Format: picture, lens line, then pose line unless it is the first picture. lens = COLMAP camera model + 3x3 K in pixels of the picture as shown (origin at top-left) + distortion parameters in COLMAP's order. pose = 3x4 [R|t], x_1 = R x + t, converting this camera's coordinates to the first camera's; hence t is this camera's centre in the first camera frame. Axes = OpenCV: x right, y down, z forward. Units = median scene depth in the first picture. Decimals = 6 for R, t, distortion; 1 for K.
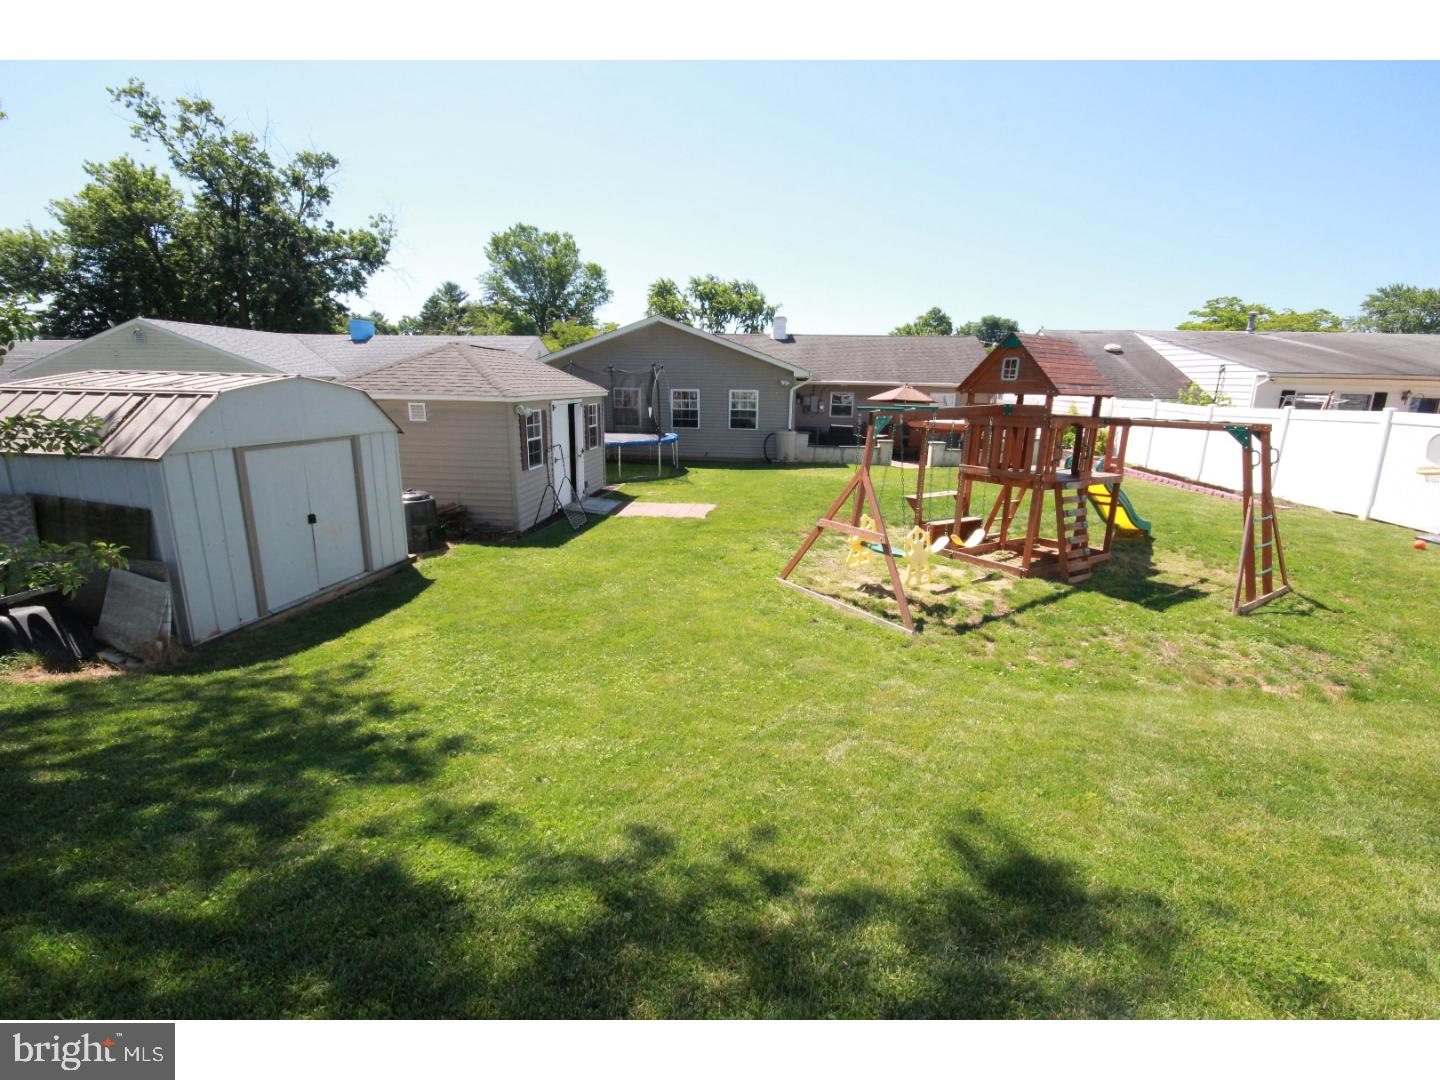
lens RADIAL K [[670.9, 0, 724.4], [0, 670.9, 545.4], [0, 0, 1]] dist [0.005498, -0.008684]
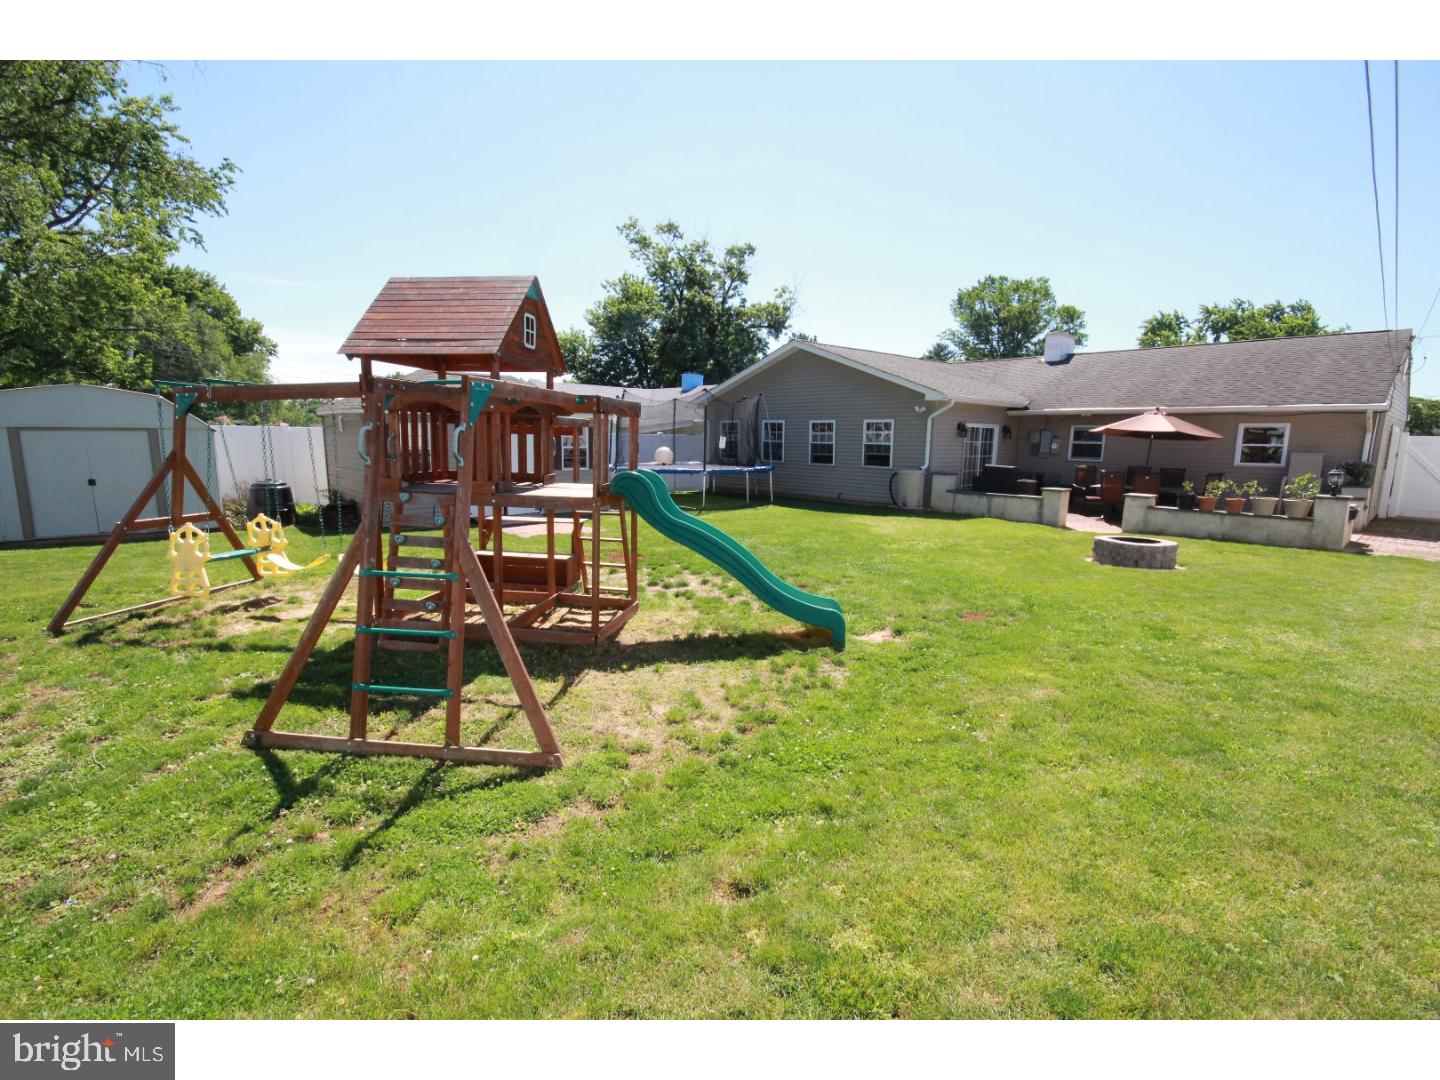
lens RADIAL K [[670.9, 0, 719.3], [0, 670.9, 544.9], [0, 0, 1]] dist [0.005498, -0.008684]
pose [[0.730280, 0.102750, -0.675377, 0.241475], [-0.160199, 0.986815, -0.023091, -0.015647], [0.664099, 0.125057, 0.737112, 0.148636]]
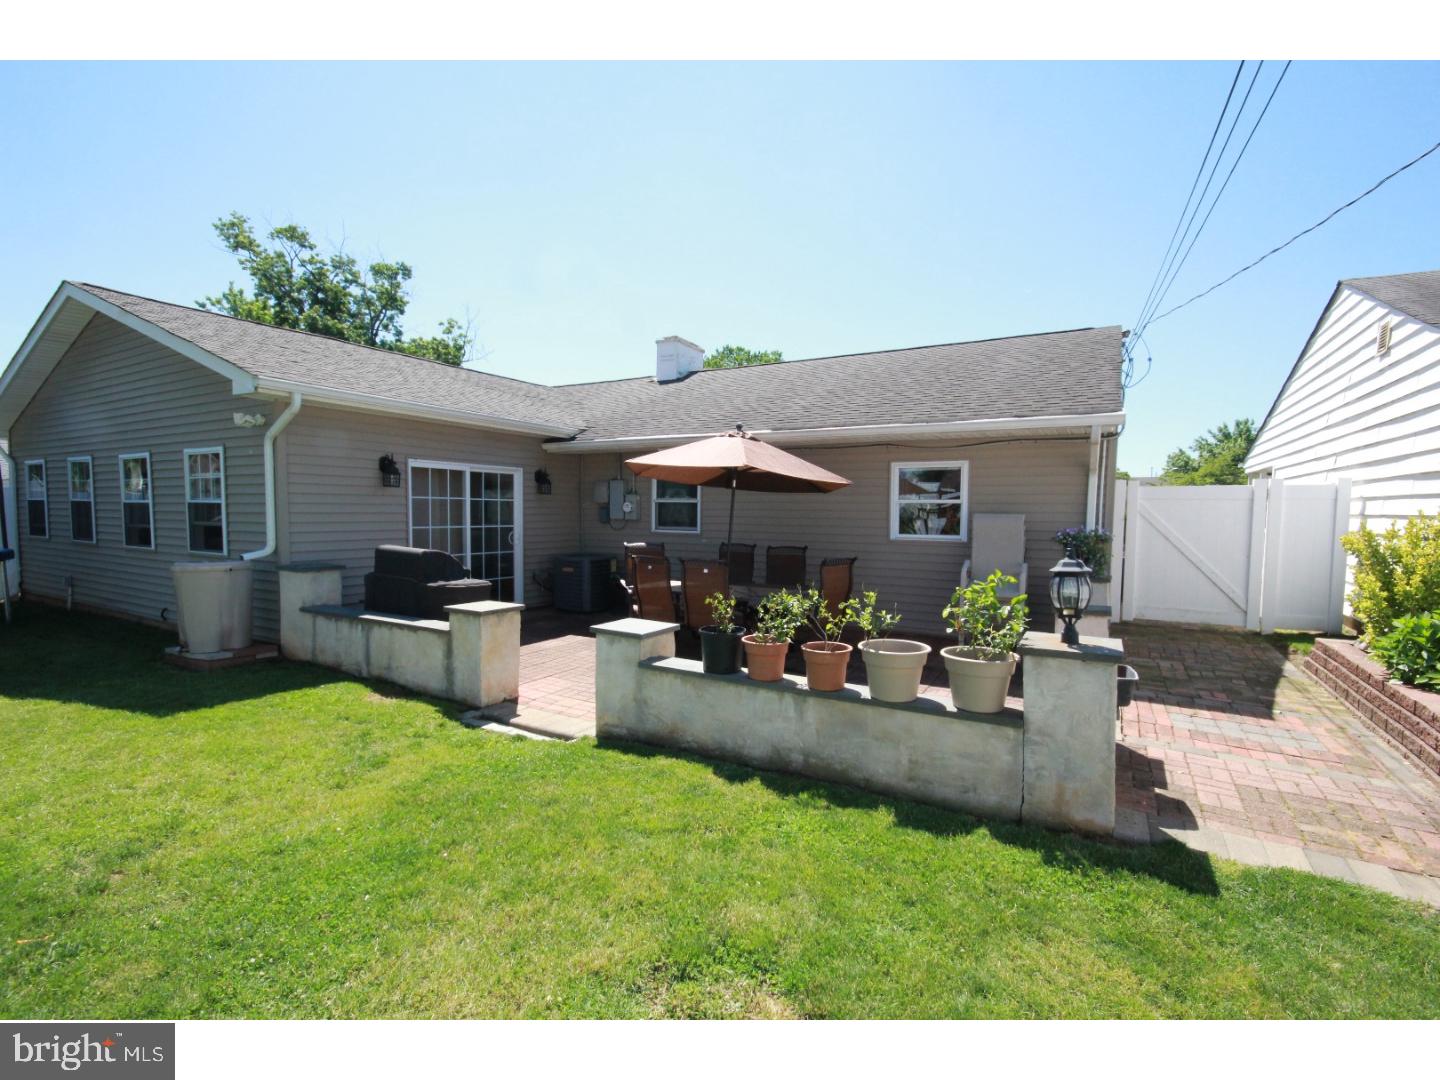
lens RADIAL K [[670.9, 0, 722.1], [0, 670.9, 548.4], [0, 0, 1]] dist [0.005498, -0.008684]
pose [[0.905449, 0.017756, -0.424083, 0.233475], [-0.095648, 0.981962, -0.163102, -0.076153], [0.413537, 0.188243, 0.890815, 0.420998]]
